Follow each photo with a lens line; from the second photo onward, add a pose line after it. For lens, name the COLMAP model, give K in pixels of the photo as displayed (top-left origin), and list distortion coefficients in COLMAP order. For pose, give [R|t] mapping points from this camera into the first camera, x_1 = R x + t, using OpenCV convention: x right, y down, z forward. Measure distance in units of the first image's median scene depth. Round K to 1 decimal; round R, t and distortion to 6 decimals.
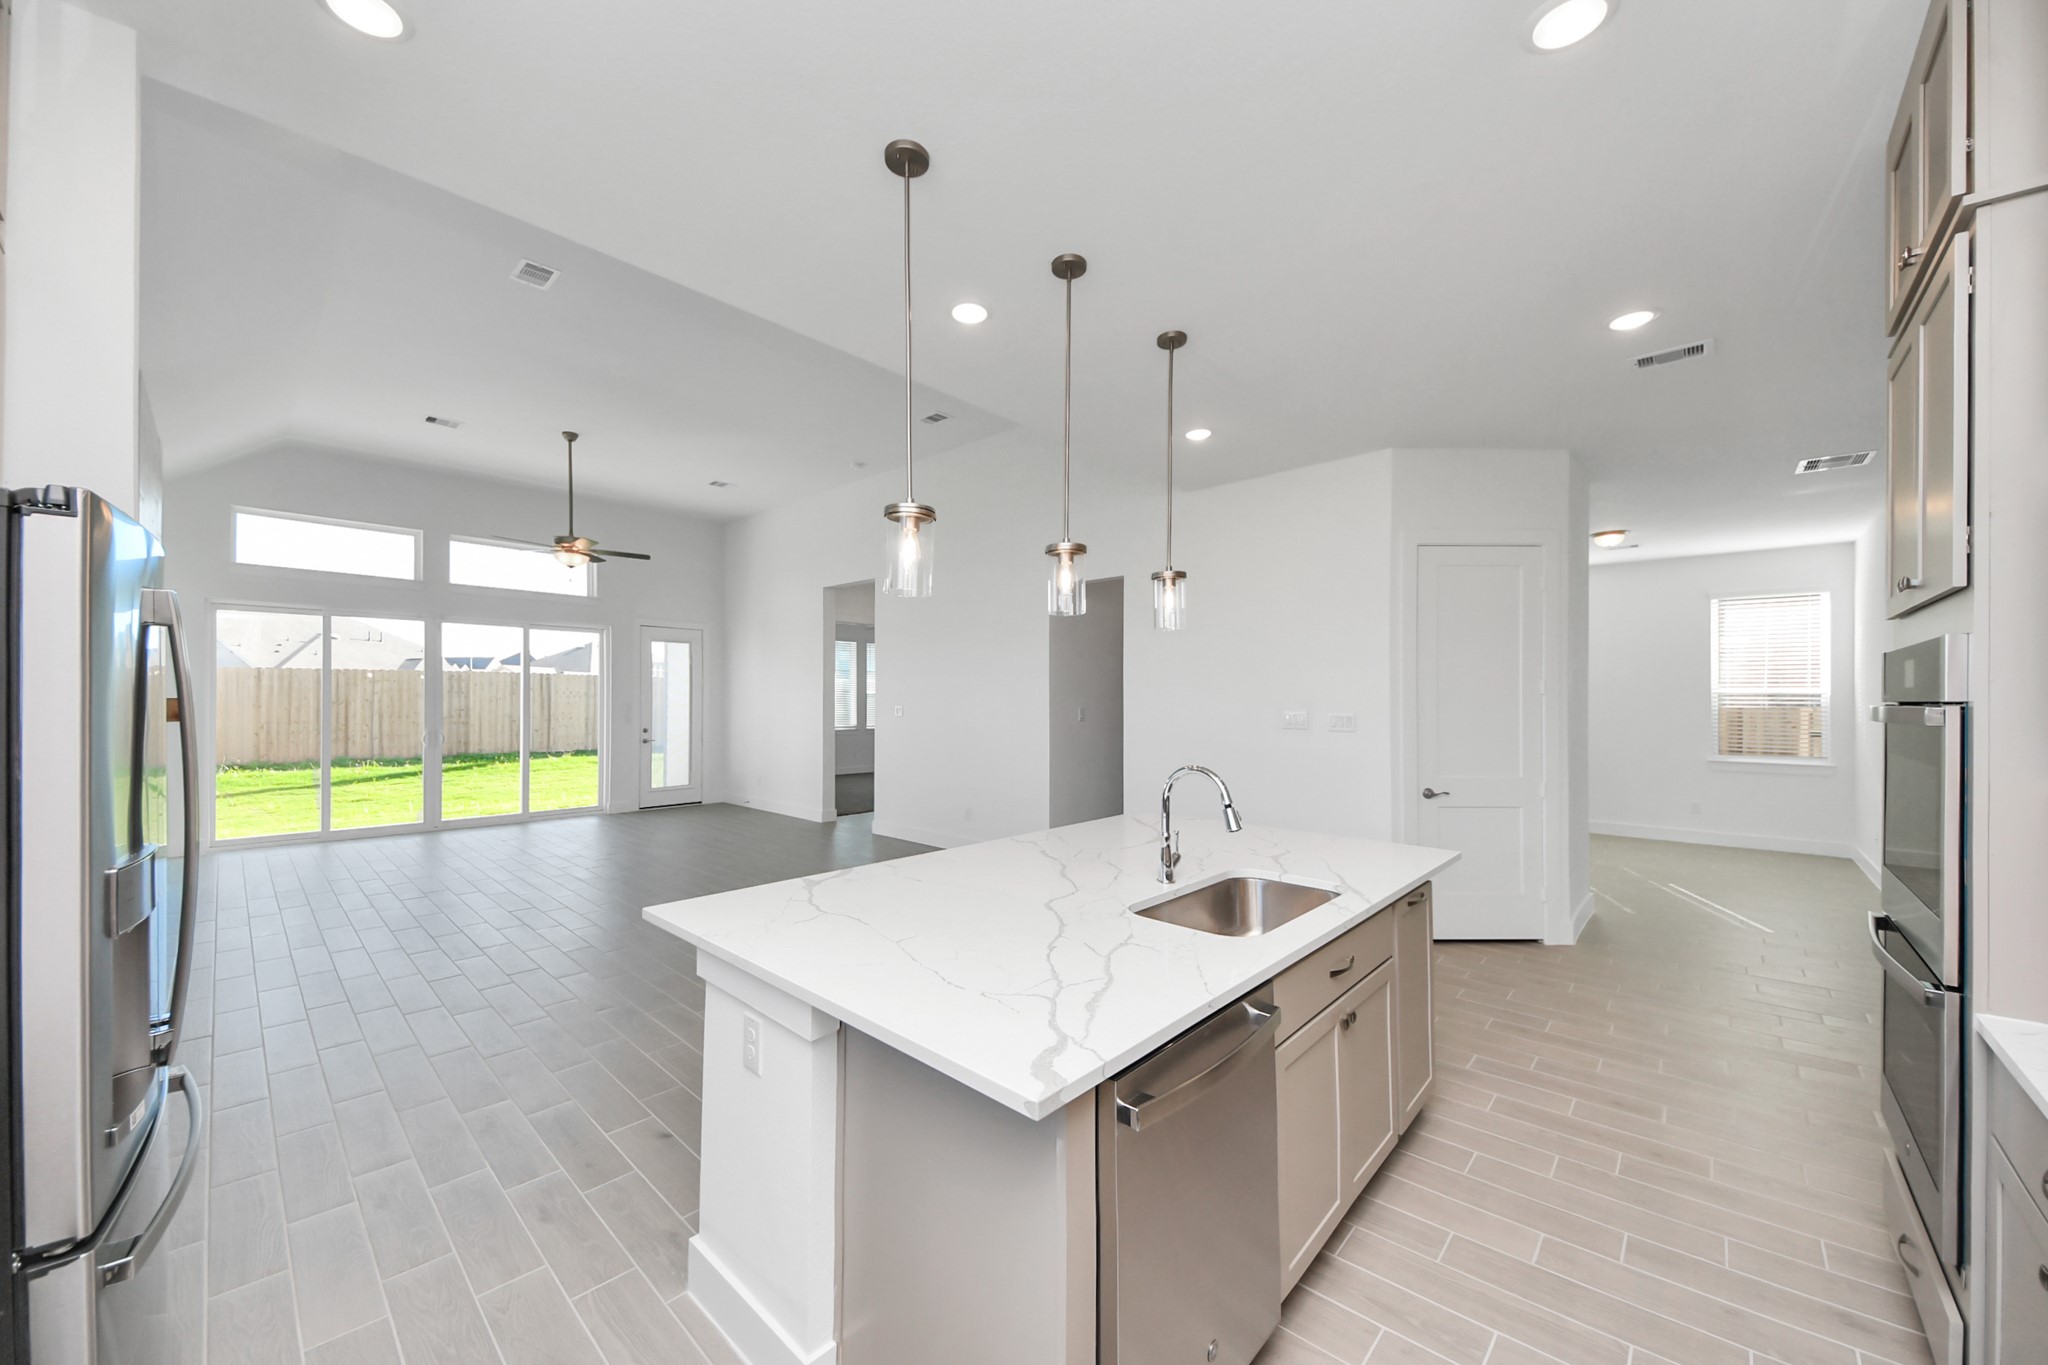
lens RADIAL K [[744.7, 0, 1031.4], [0, 744.7, 698.2], [0, 0, 1]] dist [0.004829, -0.000745]
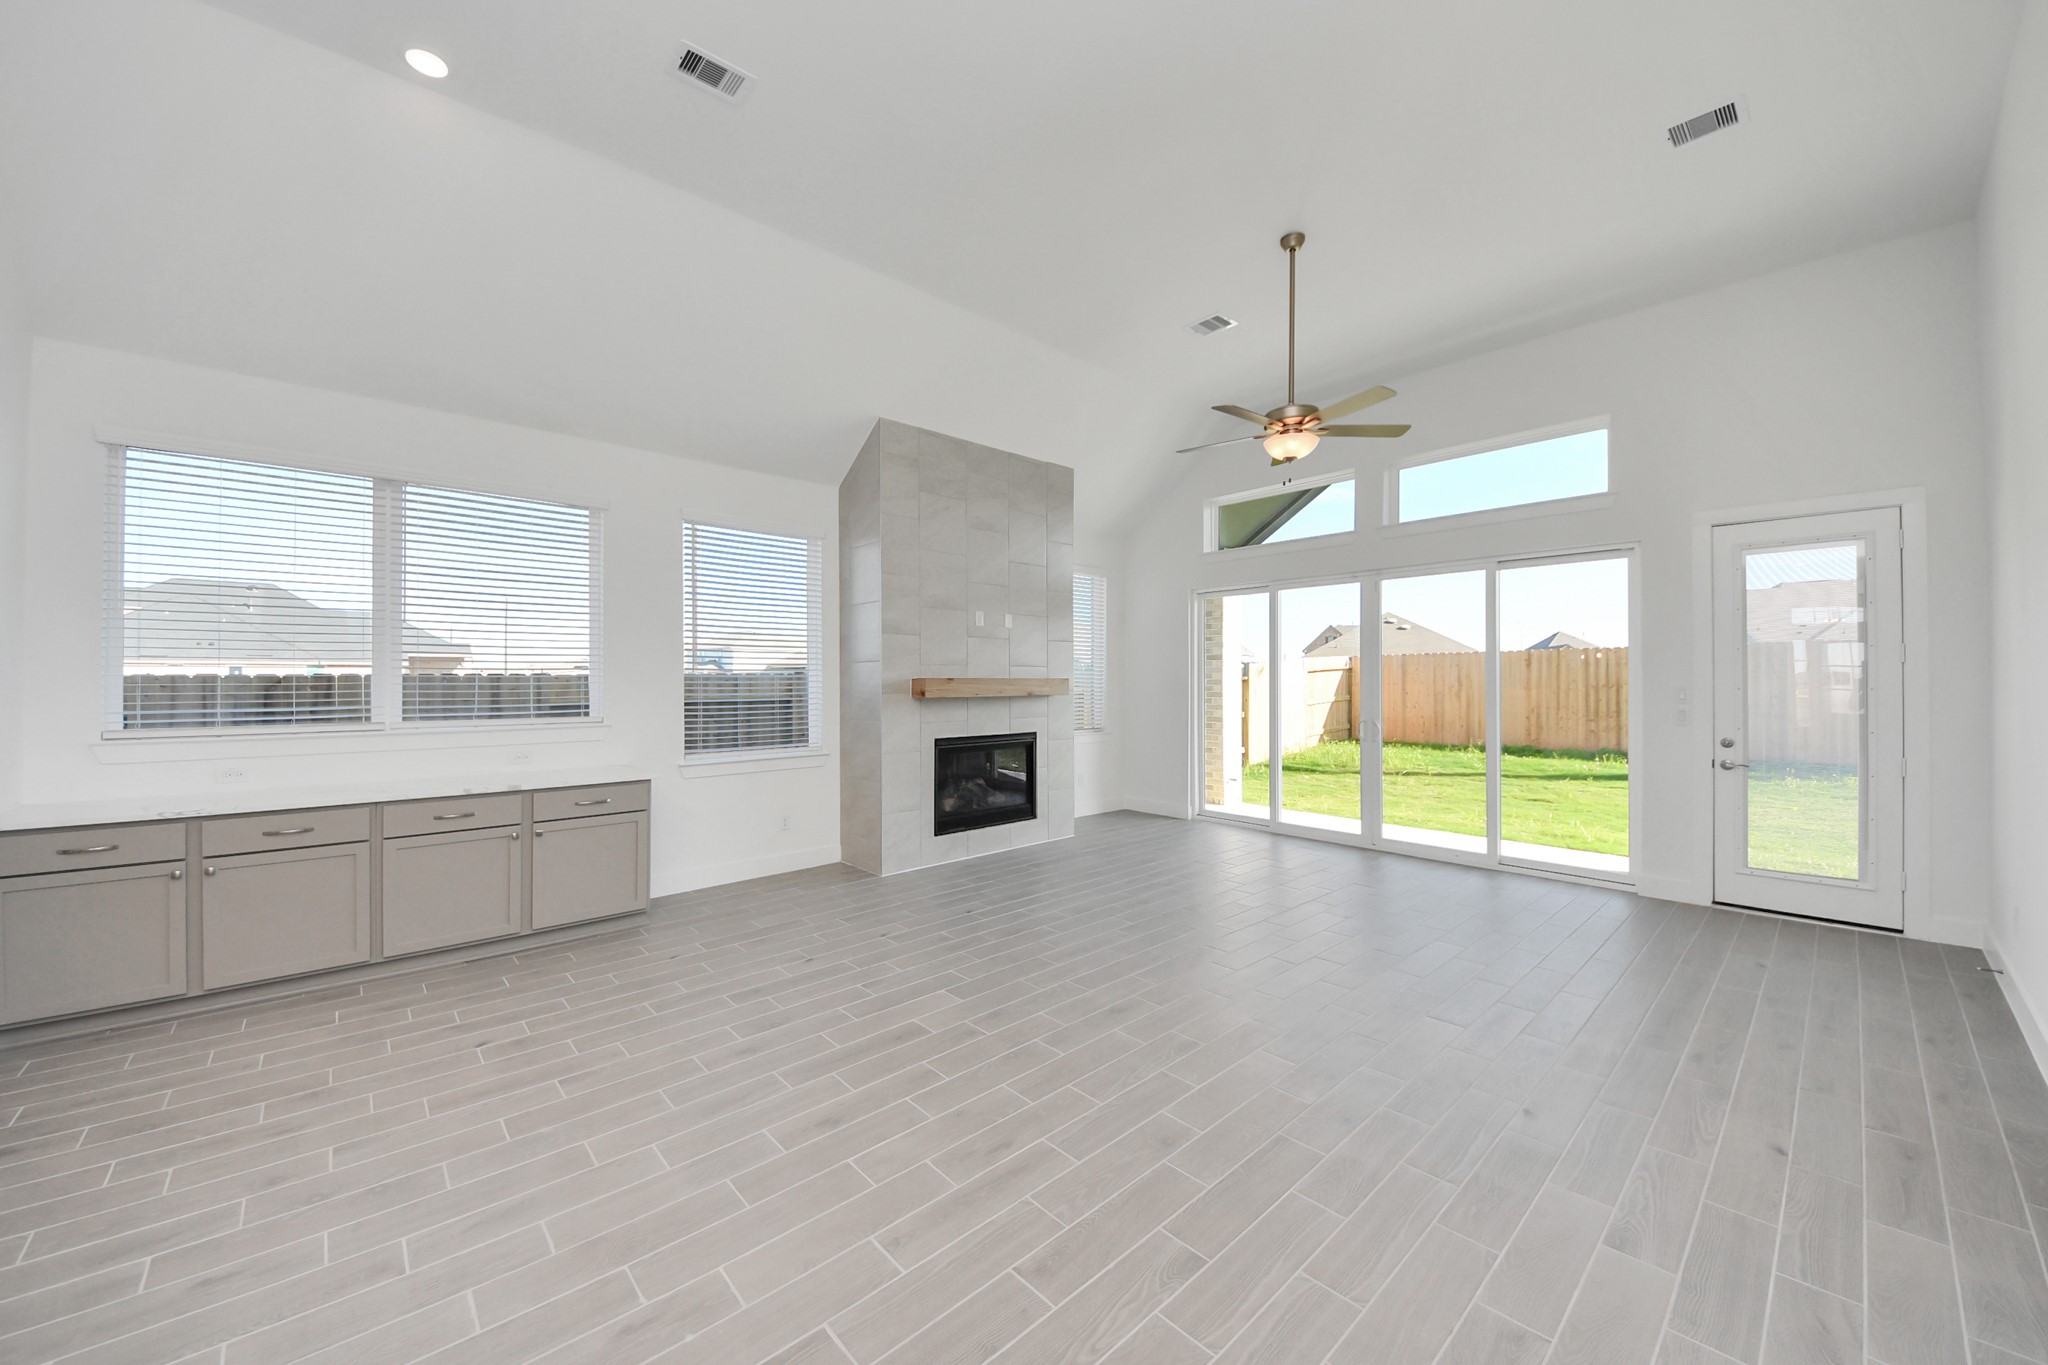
lens RADIAL K [[744.7, 0, 1033.8], [0, 744.7, 685.9], [0, 0, 1]] dist [0.004829, -0.000745]
pose [[-0.079479, -0.000323, -0.996836, -0.001174], [0.004891, 0.999988, -0.000714, 0.003888], [0.996825, -0.004932, -0.079476, 0.511028]]
